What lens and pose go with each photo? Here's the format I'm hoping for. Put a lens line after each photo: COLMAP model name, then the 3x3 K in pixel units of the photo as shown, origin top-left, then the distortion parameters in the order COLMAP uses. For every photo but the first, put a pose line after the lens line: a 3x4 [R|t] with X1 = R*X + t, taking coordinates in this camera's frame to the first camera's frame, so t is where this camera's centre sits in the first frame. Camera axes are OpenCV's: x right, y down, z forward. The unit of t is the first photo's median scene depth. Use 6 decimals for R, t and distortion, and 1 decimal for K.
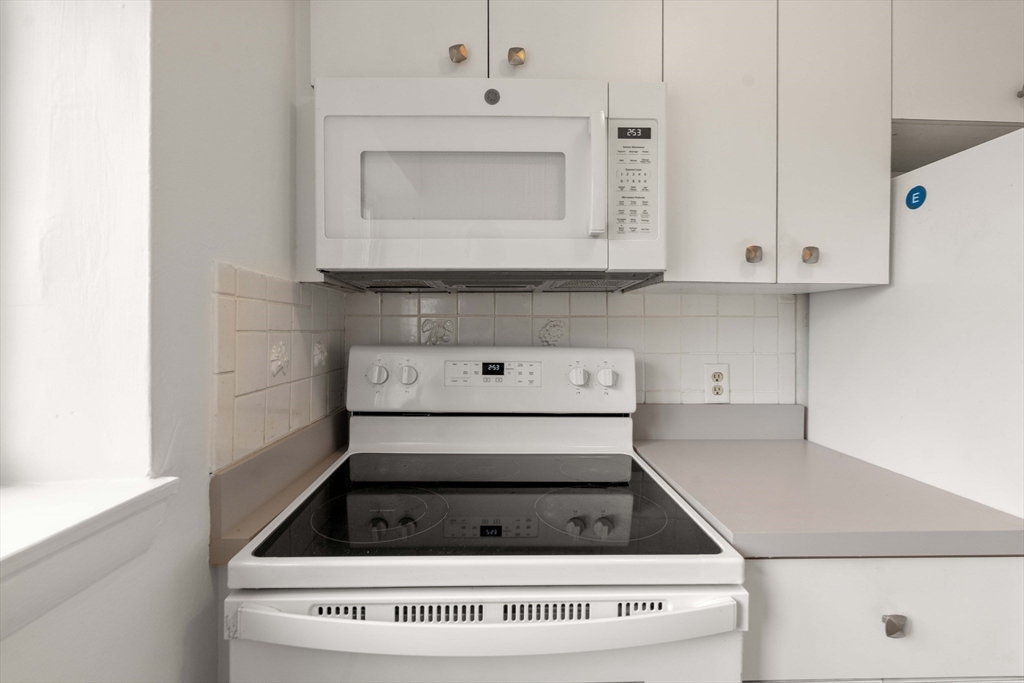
lens RADIAL K [[460.1, 0, 511.1], [0, 460.1, 330.9], [0, 0, 1]] dist [-0.000113, 0.000037]
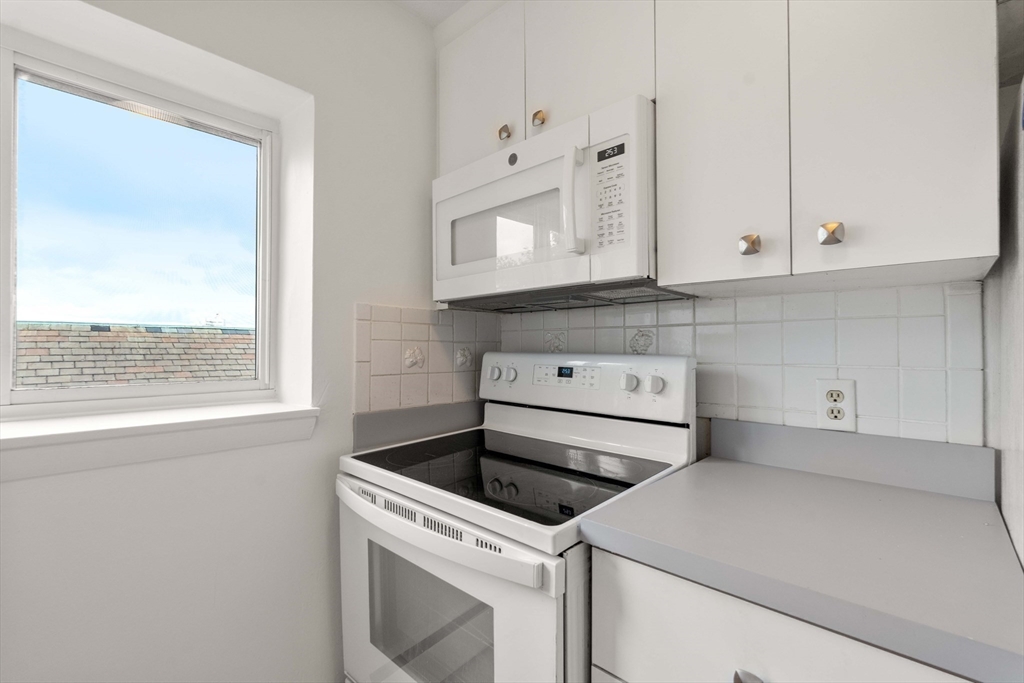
lens RADIAL K [[453.0, 0, 511.1], [0, 453.0, 343.3], [0, 0, 1]] dist [-0.001678, -0.000311]
pose [[0.711807, -0.009874, -0.702306, 0.799644], [-0.002453, 0.999860, -0.016543, 0.032389], [0.702371, 0.013498, 0.711683, 0.083901]]
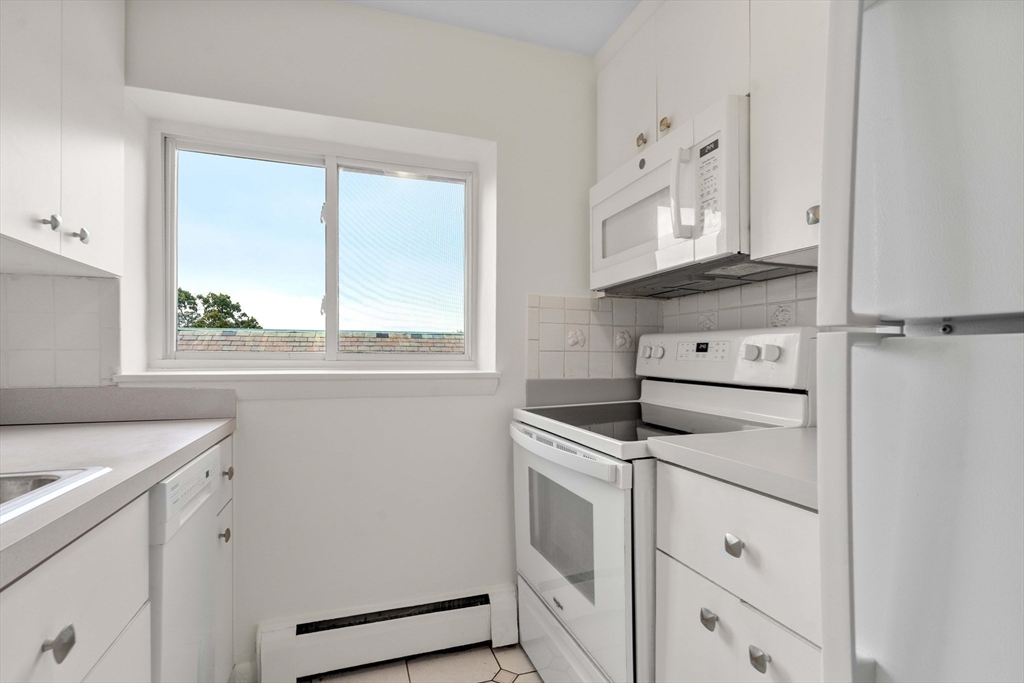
lens RADIAL K [[495.5, 0, 511.2], [0, 495.5, 358.8], [0, 0, 1]] dist [-0.001311, 0.000399]
pose [[0.302308, 0.003122, -0.953205, 1.321442], [-0.007668, 0.999970, 0.000844, 0.137524], [0.953179, 0.007054, 0.302323, 0.080088]]
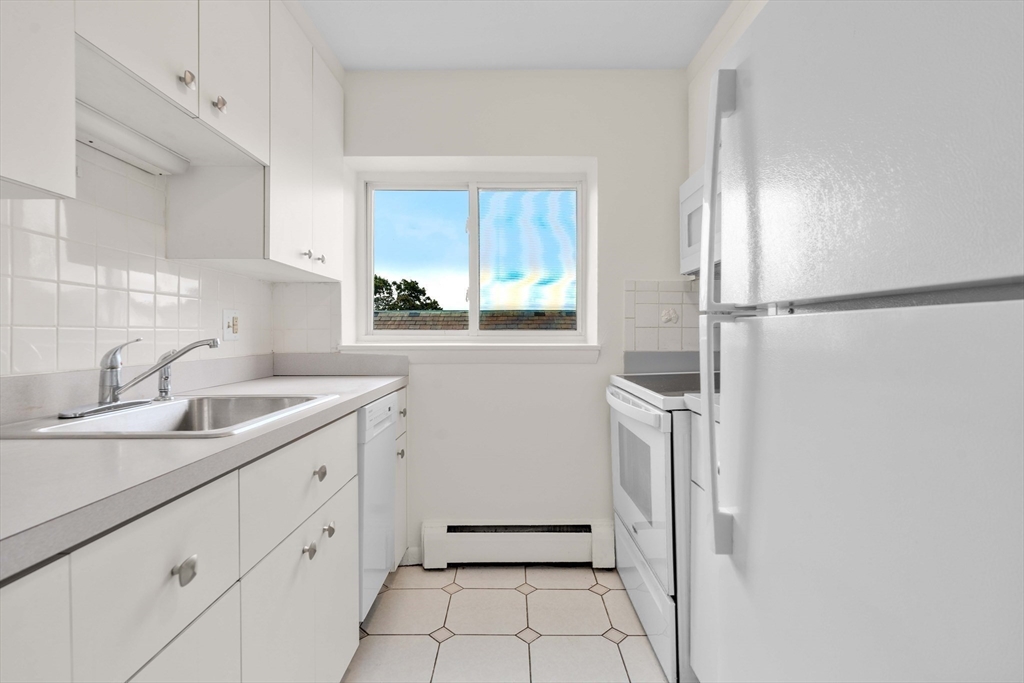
lens RADIAL K [[491.2, 0, 511.9], [0, 491.2, 335.6], [0, 0, 1]] dist [-0.000420, -0.000065]
pose [[-0.019885, 0.002191, -0.999800, 1.792701], [-0.004426, 0.999988, 0.002280, 0.142995], [0.999792, 0.004471, -0.019875, 0.239444]]
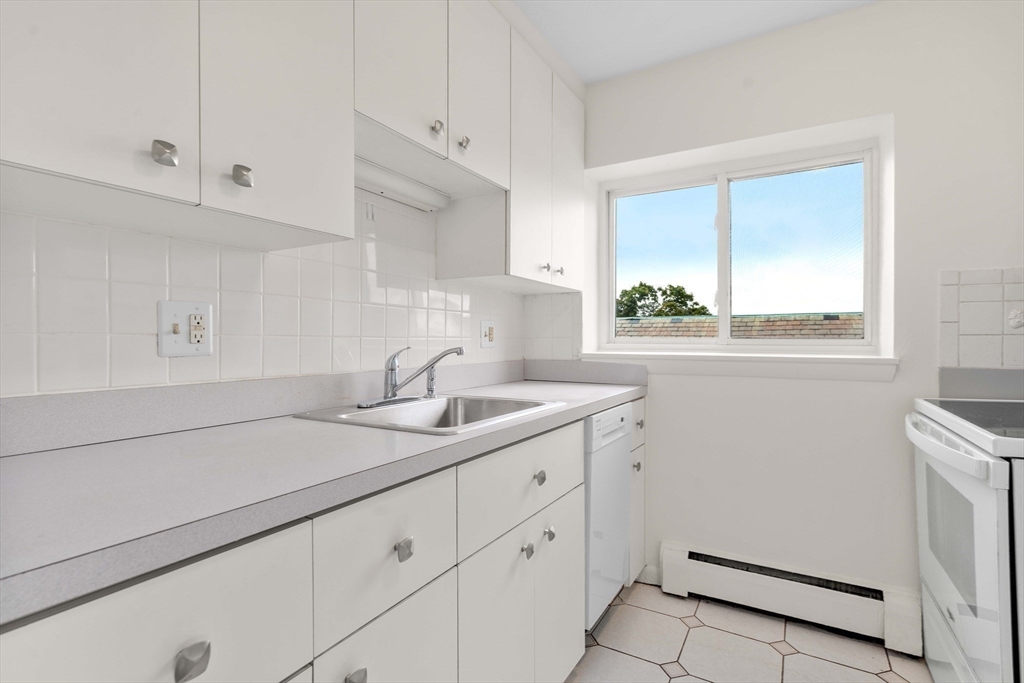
lens RADIAL K [[489.7, 0, 512.9], [0, 489.7, 339.3], [0, 0, 1]] dist [-0.001638, 0.000263]
pose [[-0.521639, -0.003440, -0.853159, 1.699760], [-0.006315, 0.999980, -0.000170, 0.132936], [0.853143, 0.005299, -0.521650, 0.340563]]
